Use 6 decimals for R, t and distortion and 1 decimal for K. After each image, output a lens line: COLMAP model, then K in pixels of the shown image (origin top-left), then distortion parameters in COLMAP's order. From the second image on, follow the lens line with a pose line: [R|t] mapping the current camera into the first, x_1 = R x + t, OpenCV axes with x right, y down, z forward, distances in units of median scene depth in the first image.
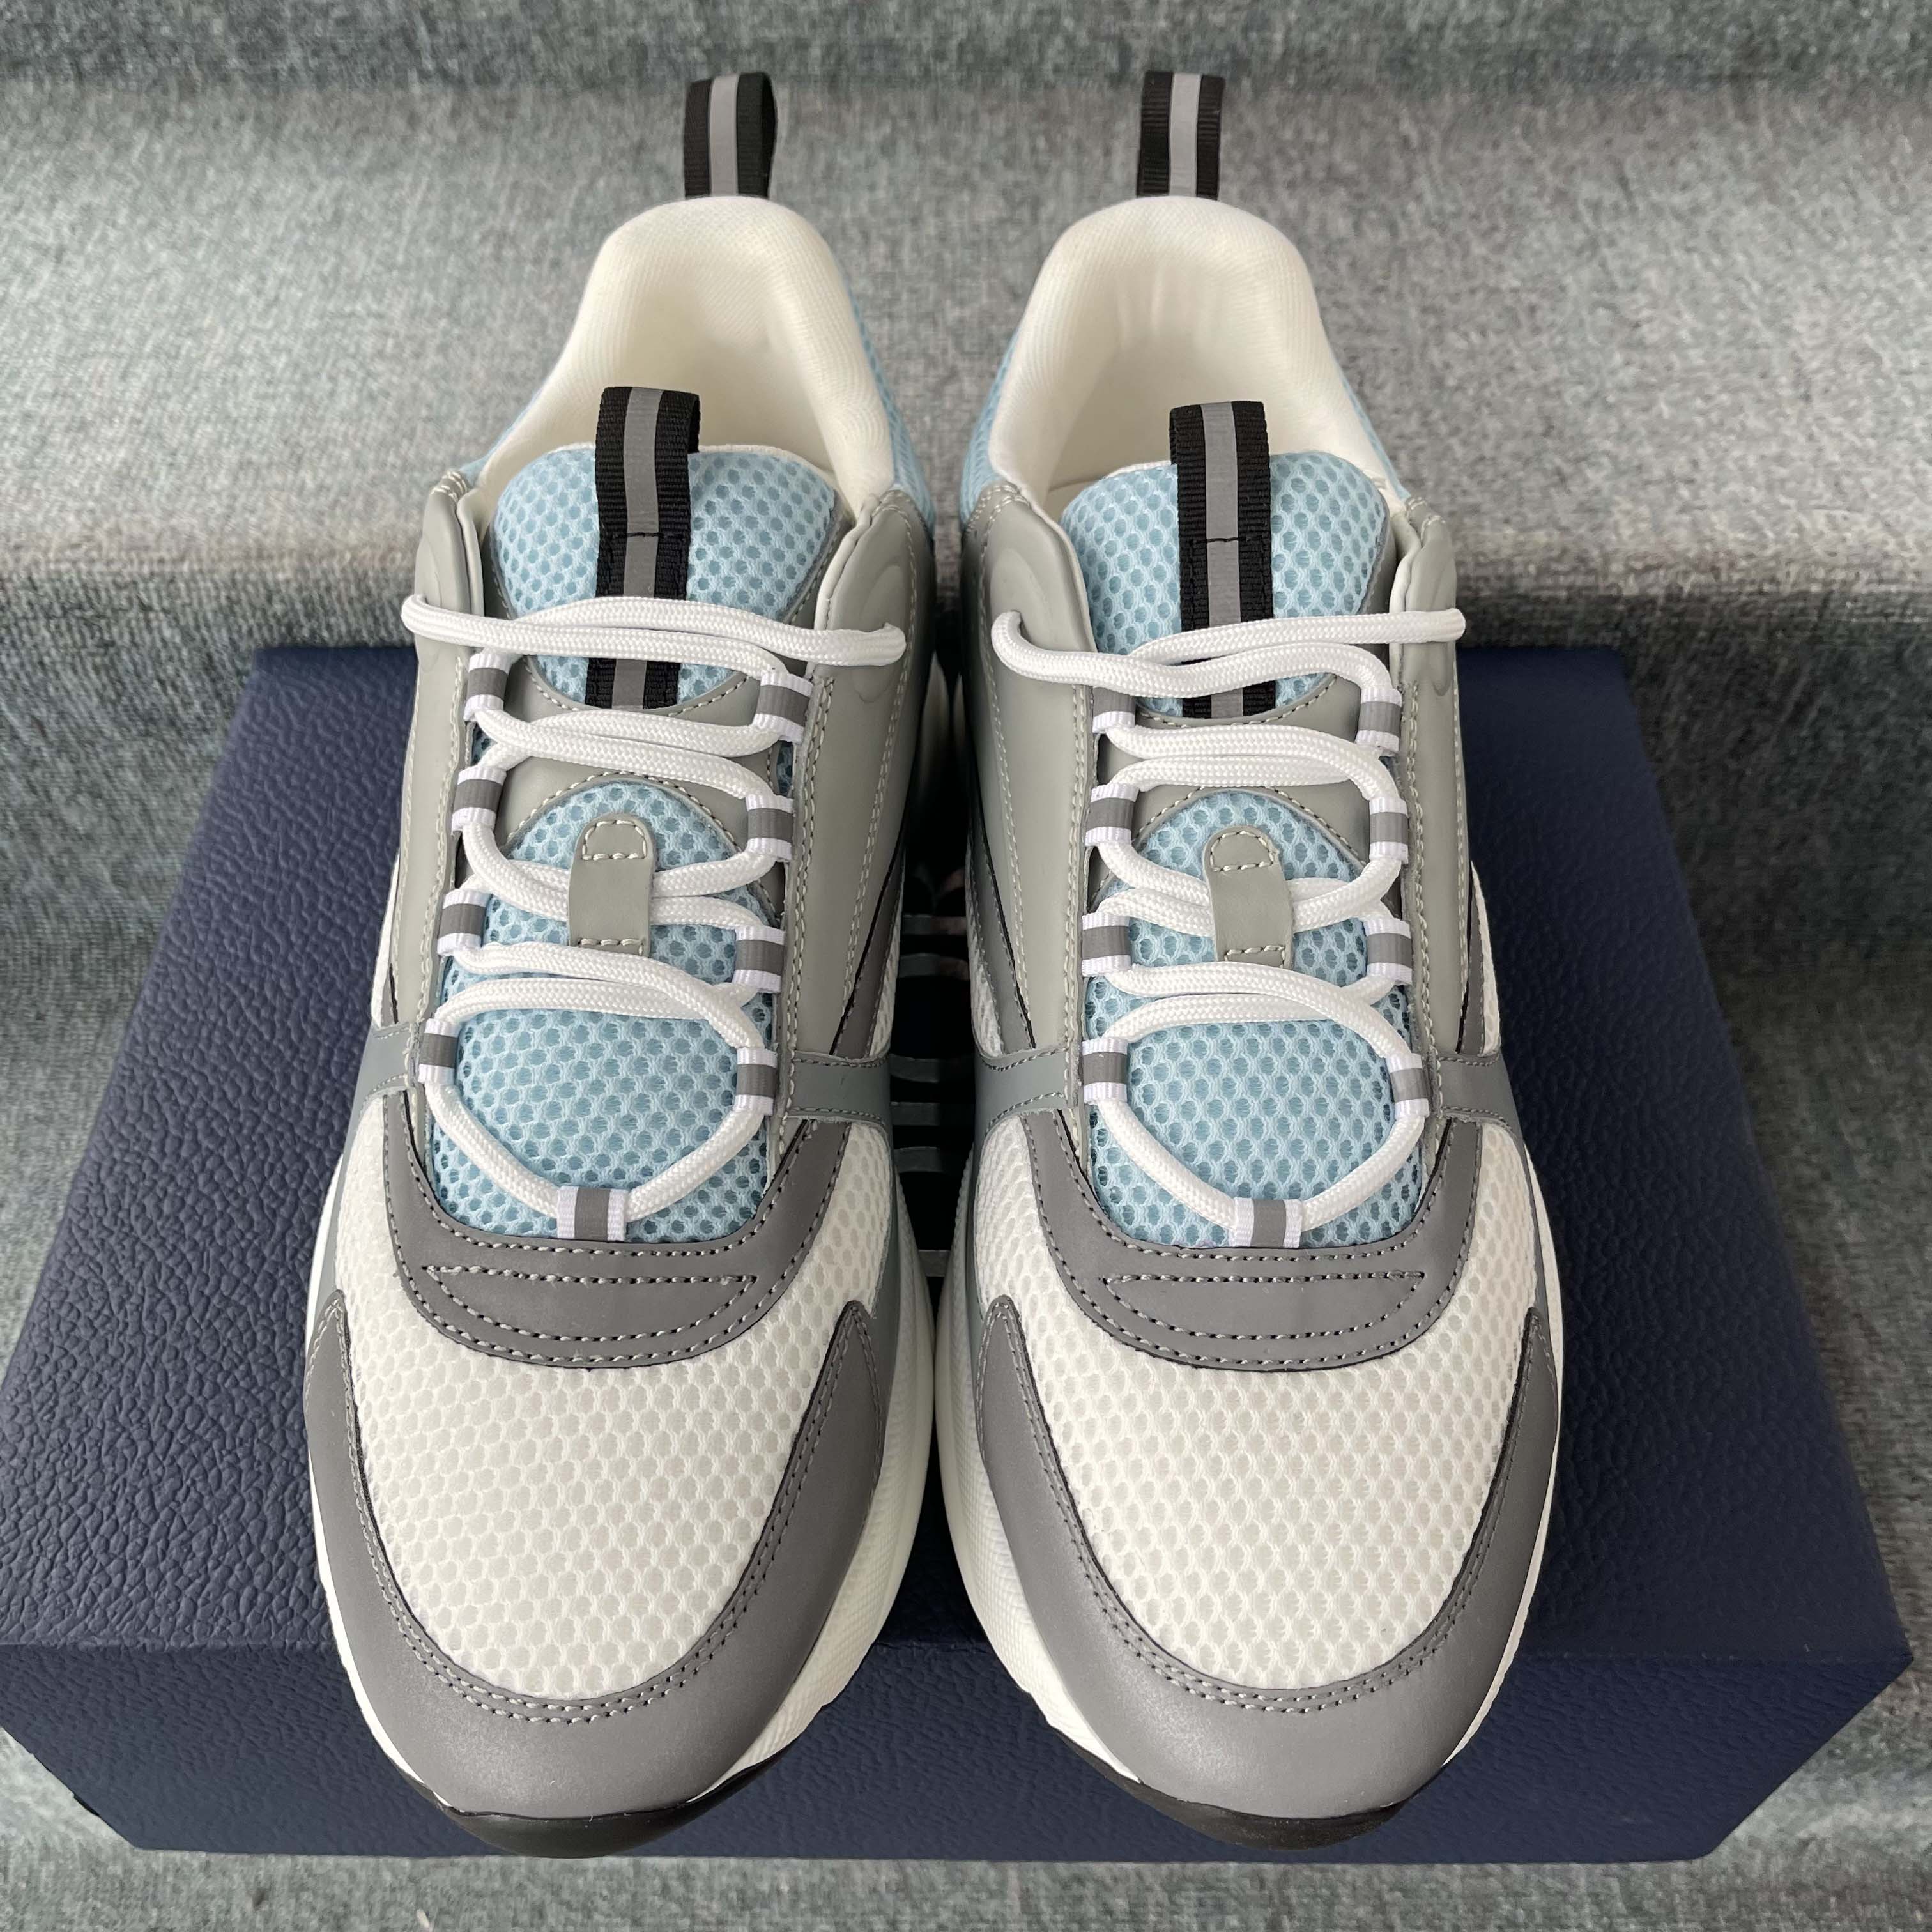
lens RADIAL K [[1981.5, 0, 966.0], [0, 1981.5, 966.0], [0, 0, 1]] dist [0.110192, -0.165665]
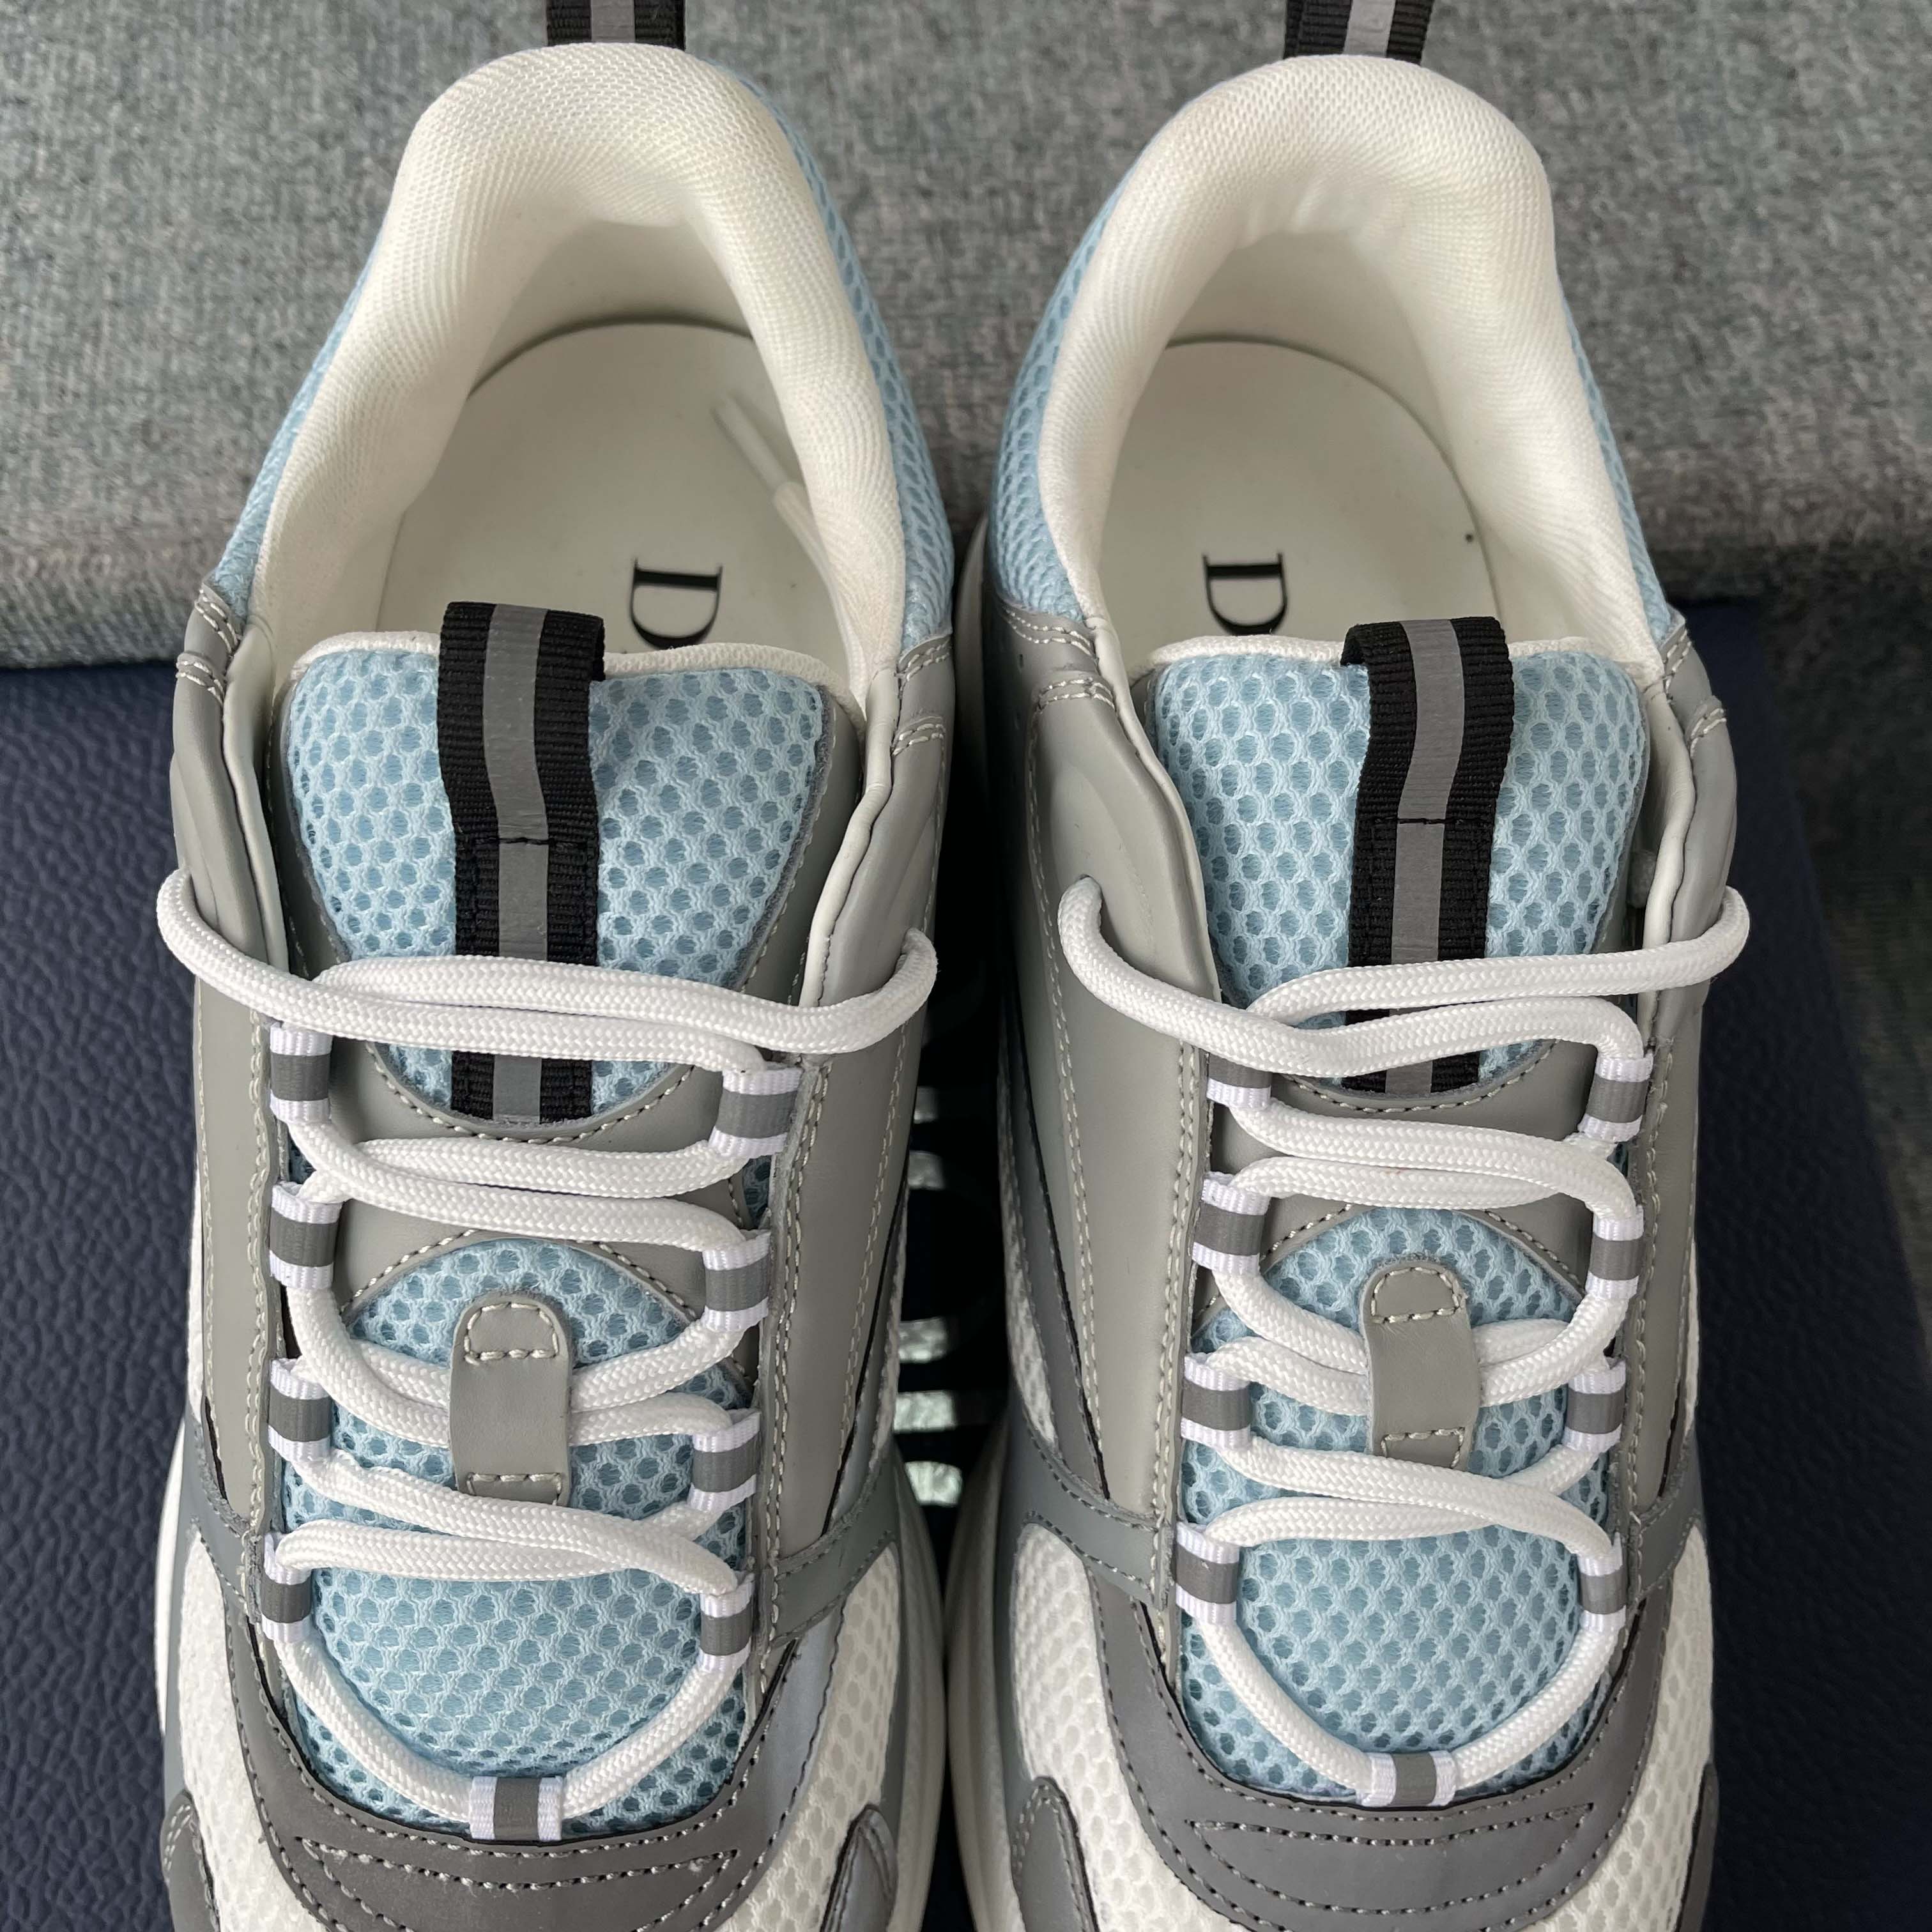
lens RADIAL K [[2006.8, 0, 966.0], [0, 2006.8, 966.0], [0, 0, 1]] dist [0.002256, 0.075836]
pose [[0.999534, 0.001043, 0.030510, -0.040918], [-0.011838, 0.934454, 0.355888, -0.416209], [-0.028139, -0.356083, 0.934031, 0.388463]]
